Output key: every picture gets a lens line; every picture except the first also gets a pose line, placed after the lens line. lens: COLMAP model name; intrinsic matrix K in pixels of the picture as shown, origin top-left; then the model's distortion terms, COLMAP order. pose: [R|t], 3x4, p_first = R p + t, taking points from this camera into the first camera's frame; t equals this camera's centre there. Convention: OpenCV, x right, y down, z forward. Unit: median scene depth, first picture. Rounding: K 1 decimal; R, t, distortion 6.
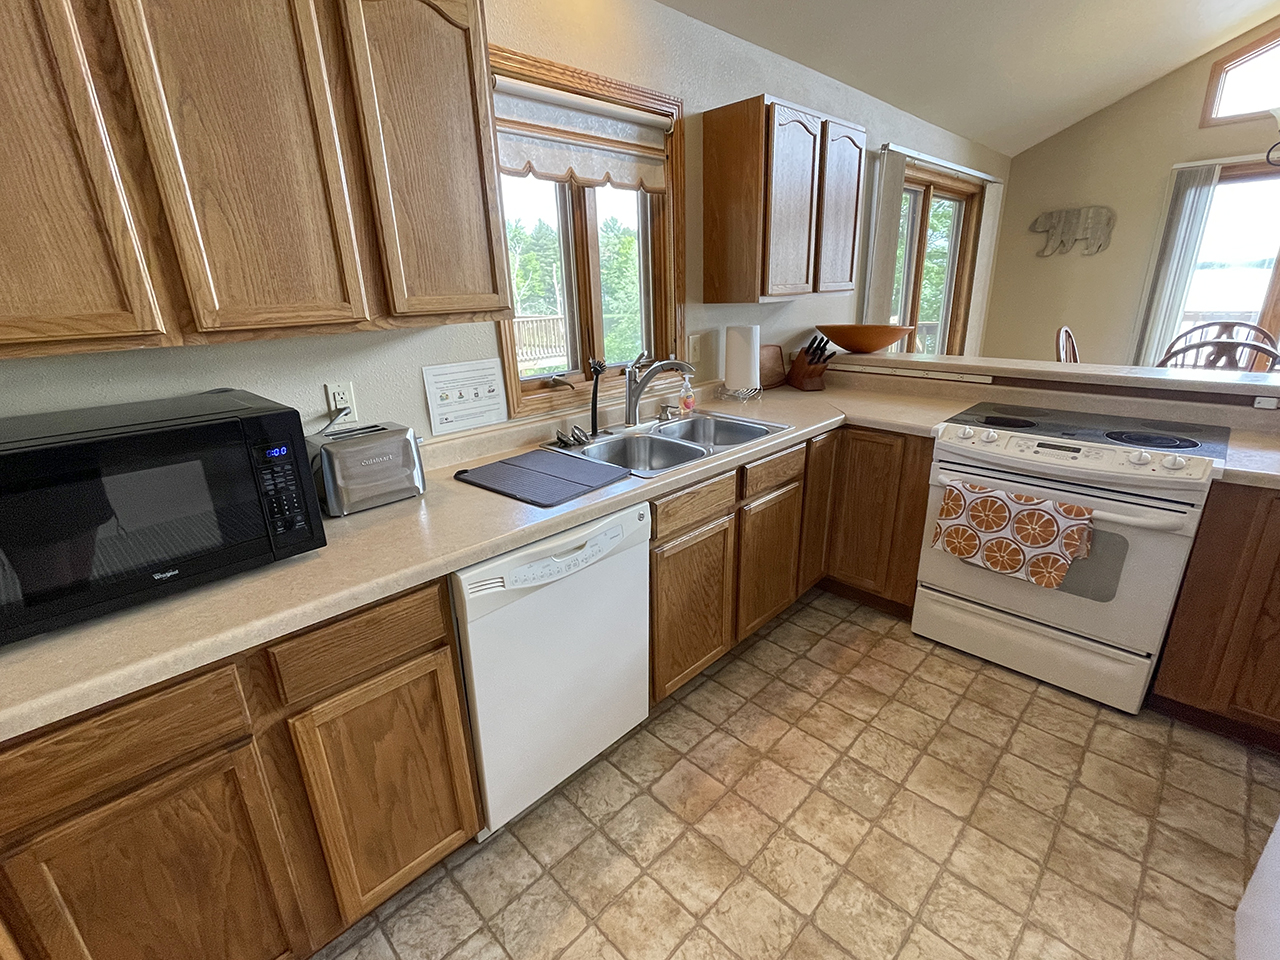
lens RADIAL K [[580.3, 0, 640.0], [0, 580.3, 480.0], [0, 0, 1]] dist [0.002228, 0.000879]
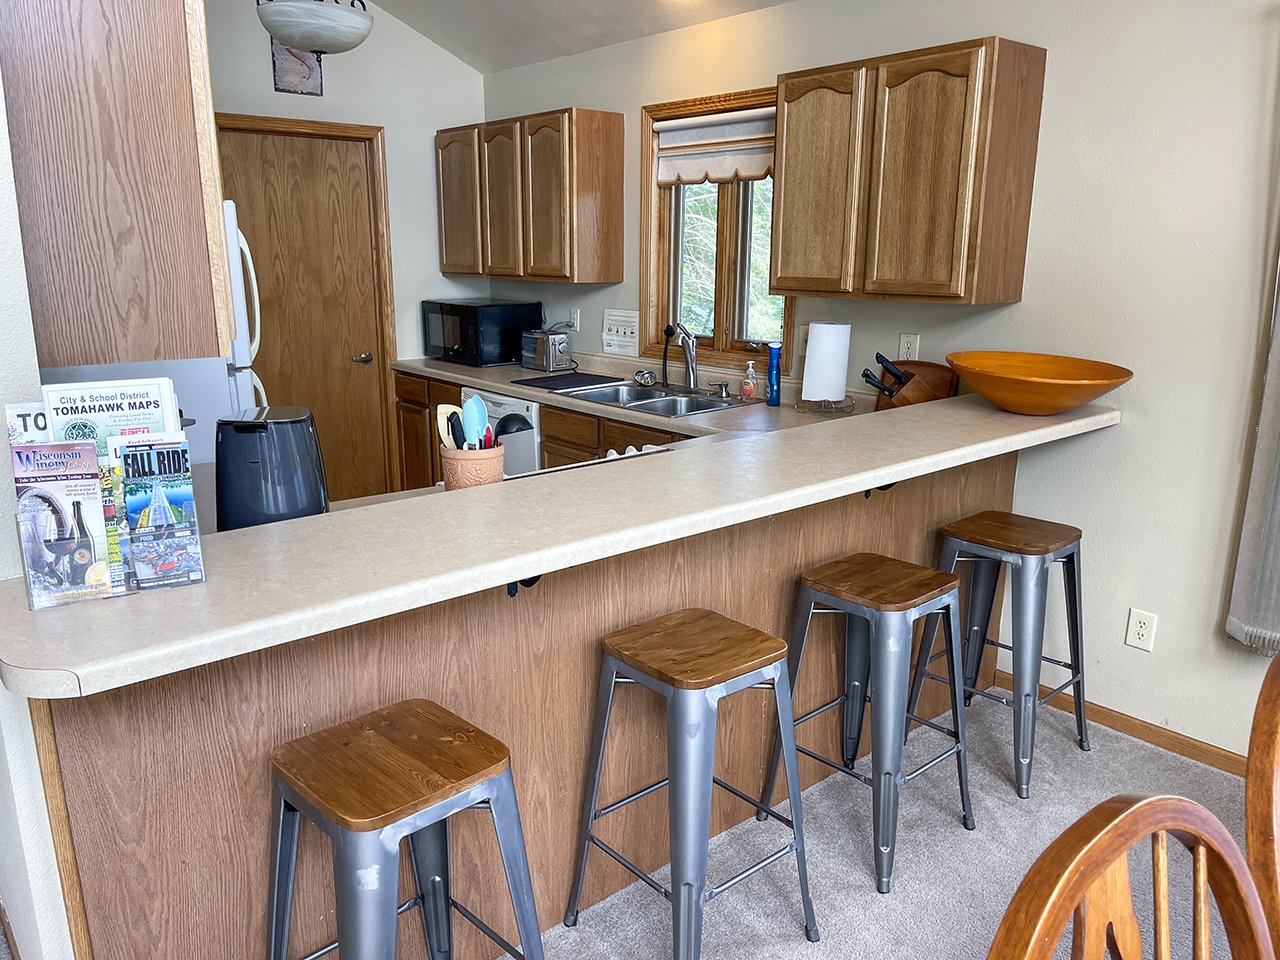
lens RADIAL K [[954.9, 0, 640.0], [0, 954.9, 480.0], [0, 0, 1]] dist [0.055366, -0.004943]
pose [[-0.071584, 0.274407, -0.958946, 2.590876], [-0.320013, 0.904268, 0.282649, -0.613593], [0.944705, 0.327109, 0.023083, 1.331019]]
